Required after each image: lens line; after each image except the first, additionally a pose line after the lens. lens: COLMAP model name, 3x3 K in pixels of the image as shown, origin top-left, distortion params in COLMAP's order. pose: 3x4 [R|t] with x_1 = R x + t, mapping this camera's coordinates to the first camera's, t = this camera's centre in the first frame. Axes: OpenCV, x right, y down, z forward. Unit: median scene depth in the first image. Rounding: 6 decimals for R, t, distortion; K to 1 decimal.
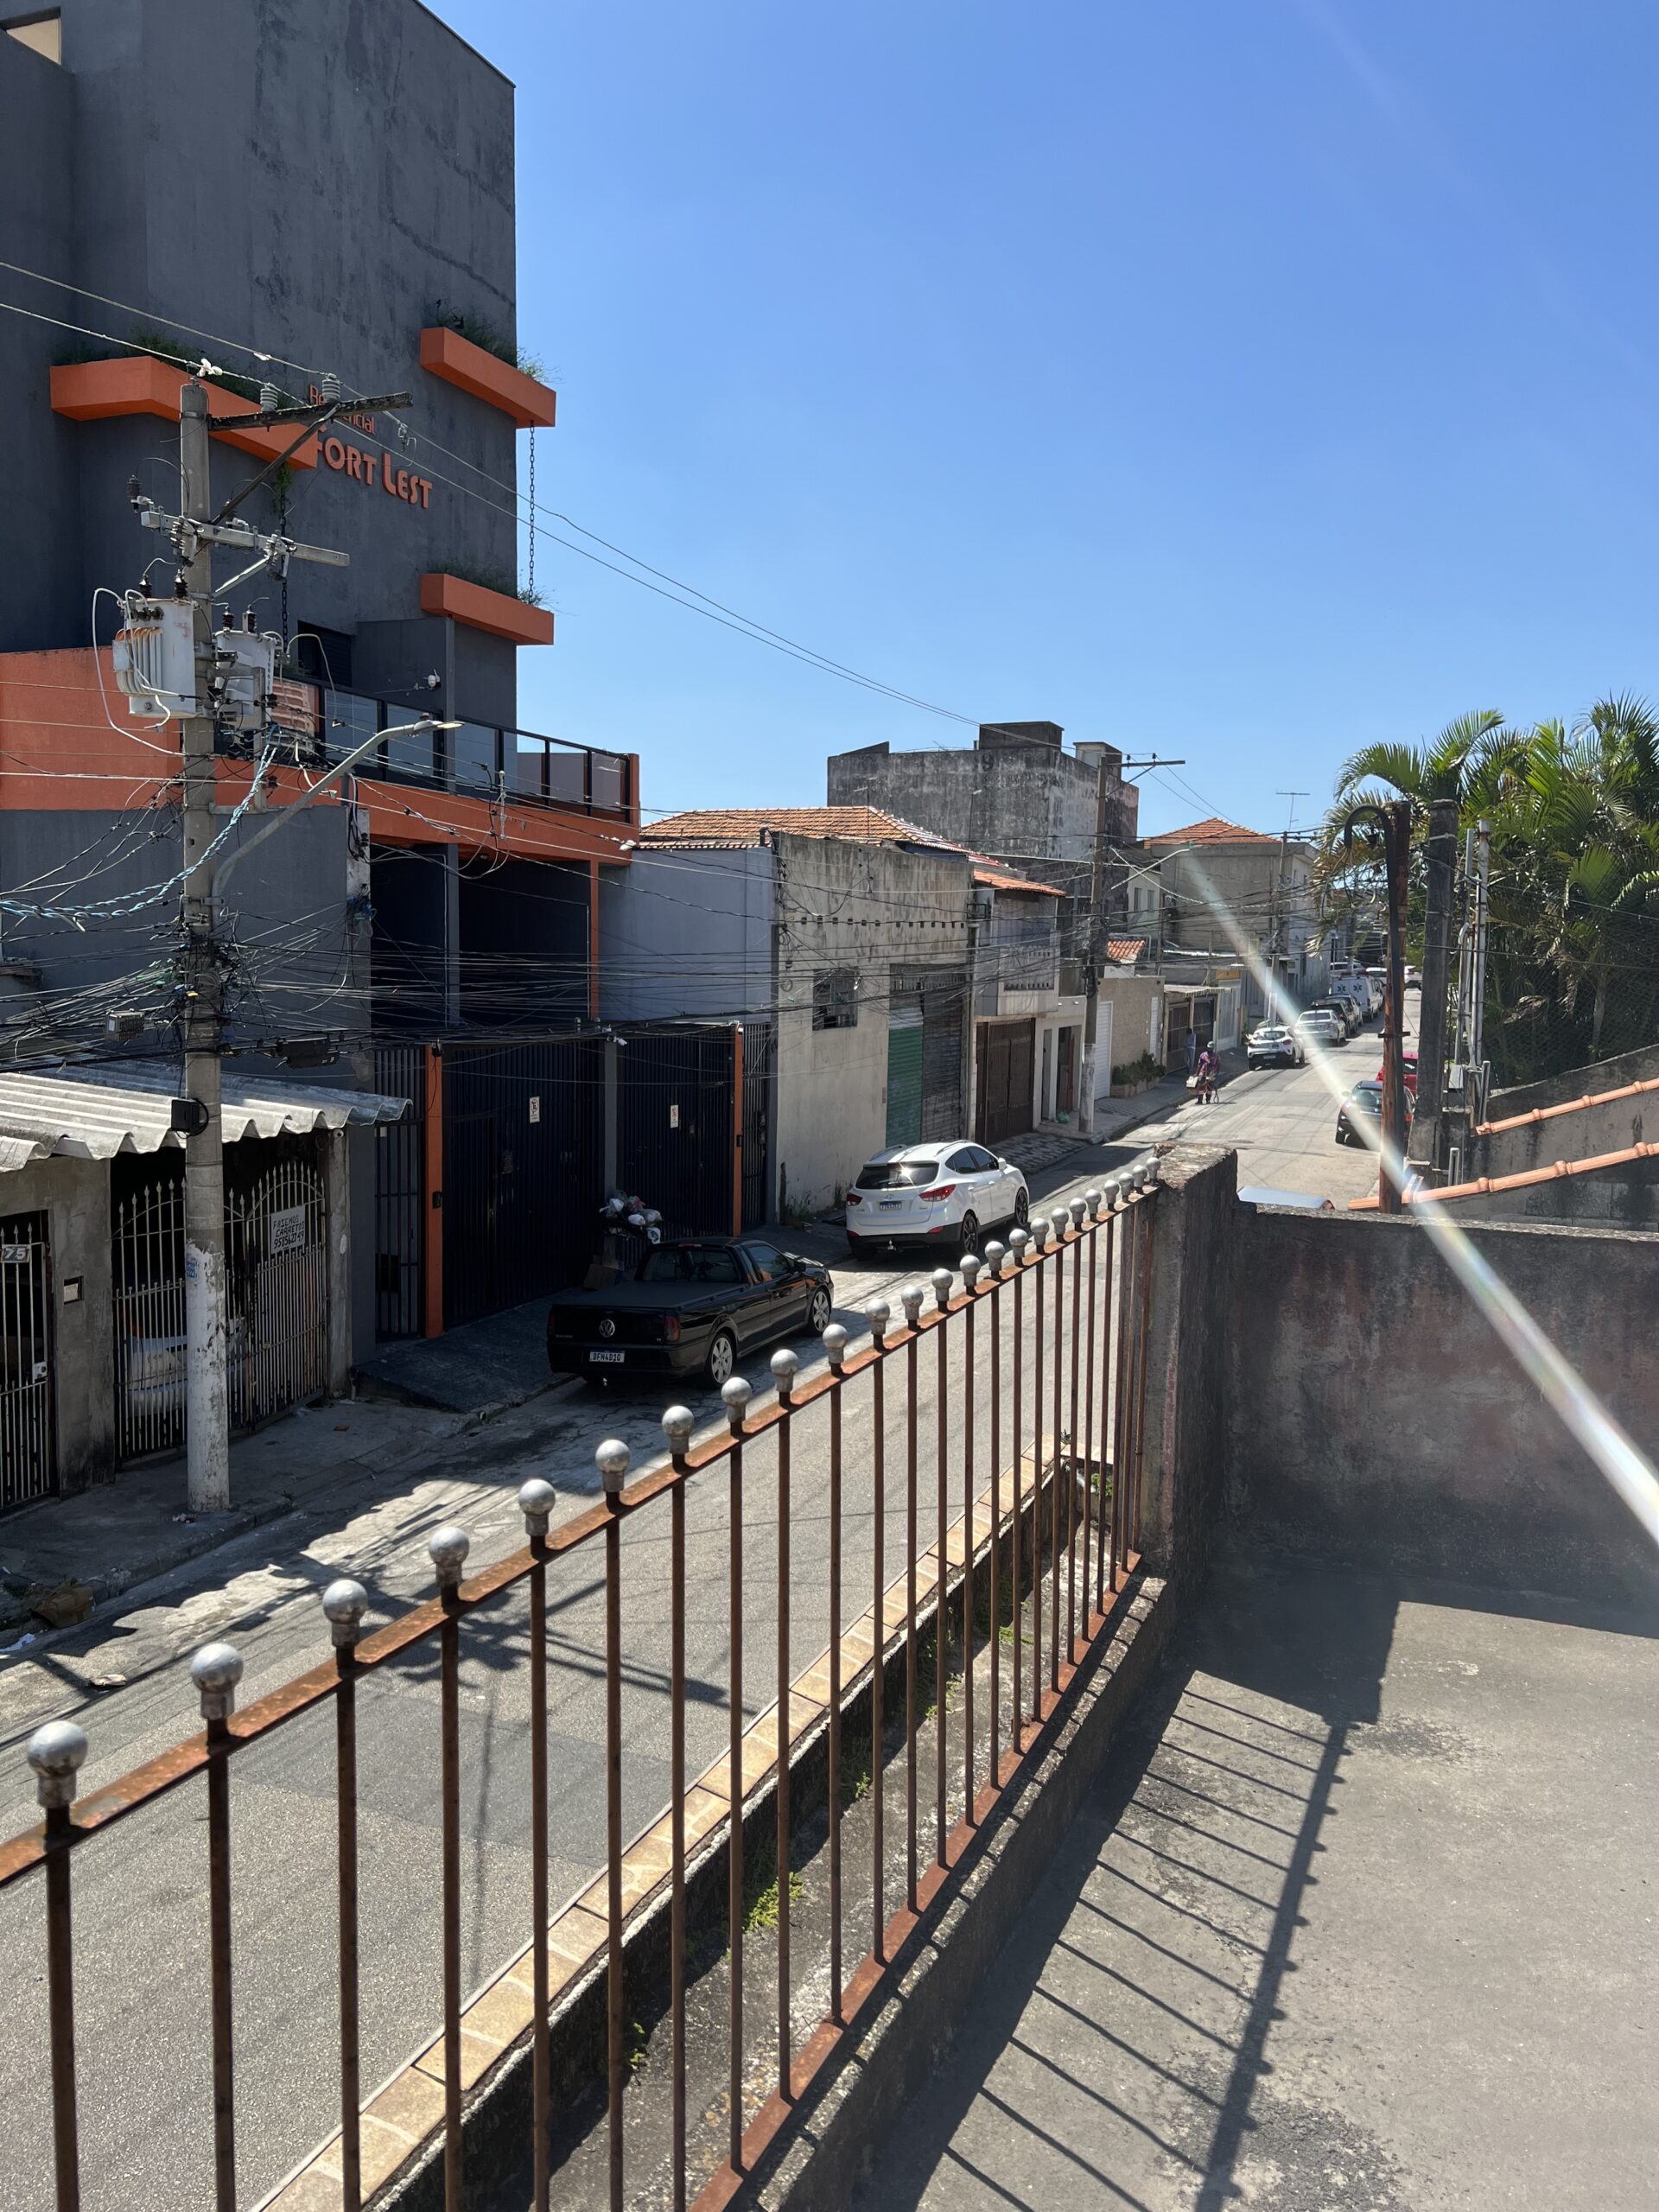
lens RADIAL K [[1664.0, 0, 812.7], [0, 1664.0, 1119.6], [0, 0, 1]] dist [0.045180, -0.055269]
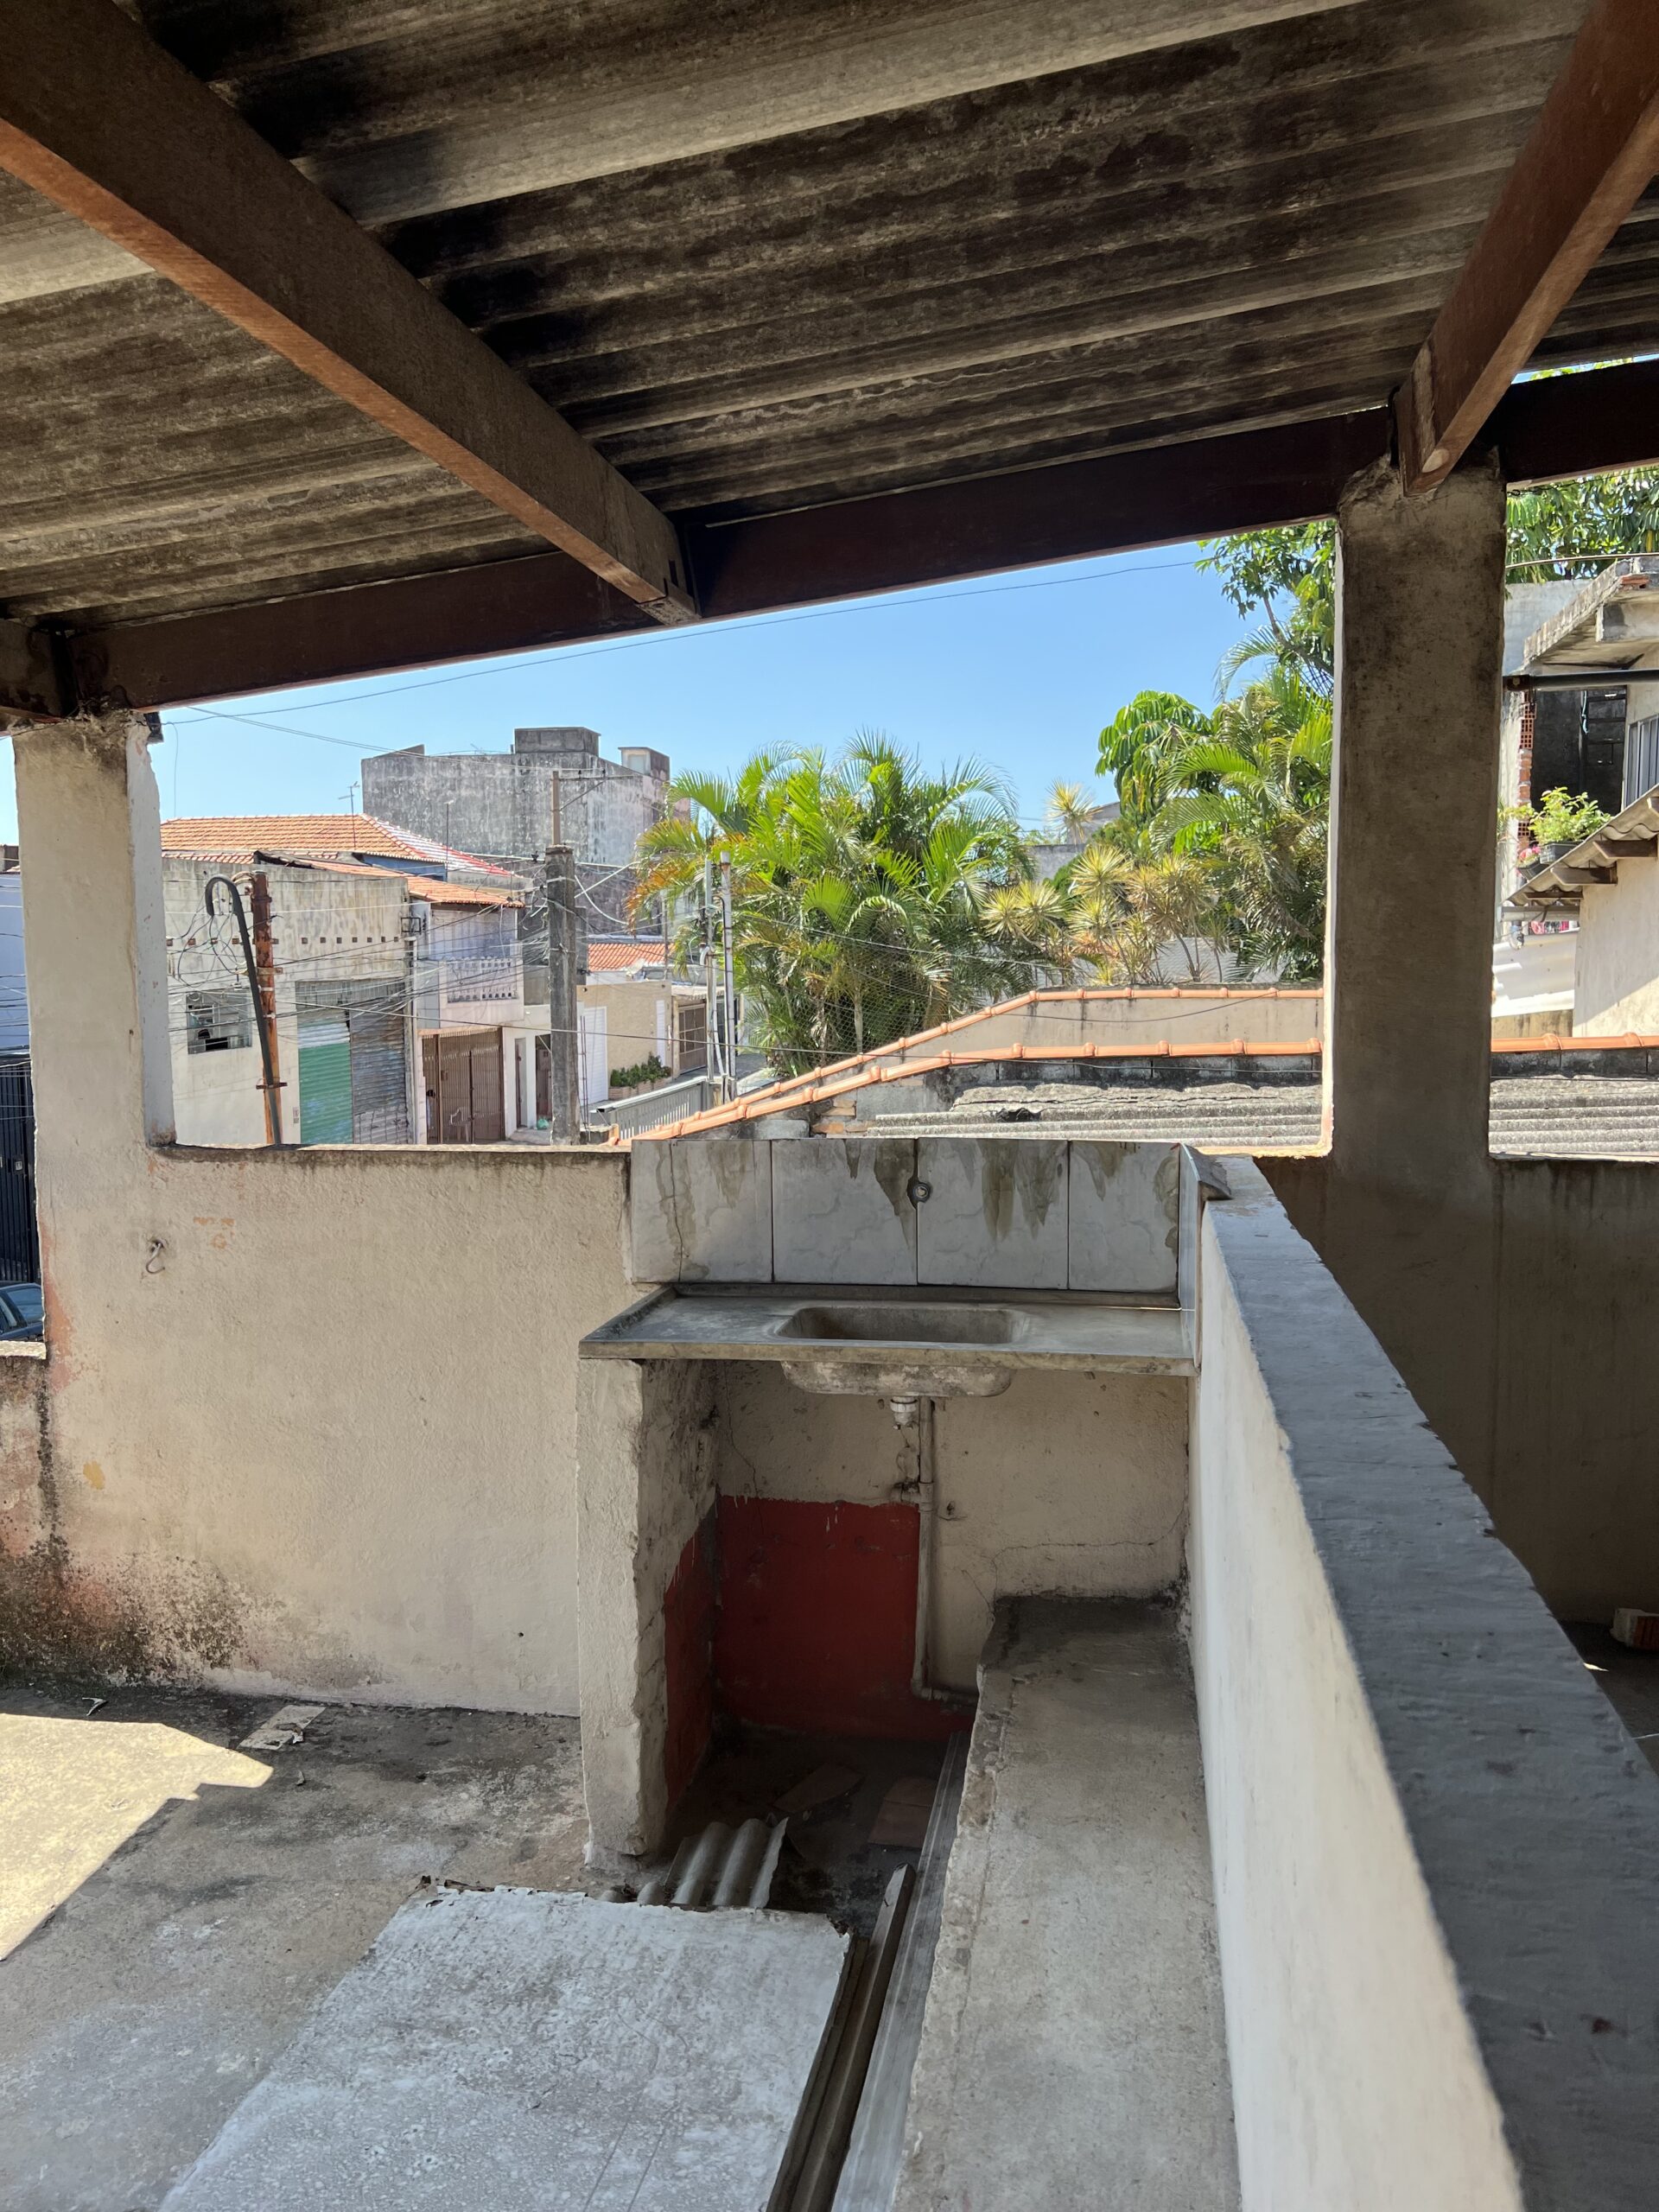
lens RADIAL K [[1664.0, 0, 836.6], [0, 1664.0, 1096.1], [0, 0, 1]] dist [0.045180, -0.055269]
pose [[0.972545, -0.039319, 0.229368, 0.293322], [0.041867, 0.999104, -0.006252, -0.014049], [-0.228917, 0.015683, 0.973320, -0.086049]]
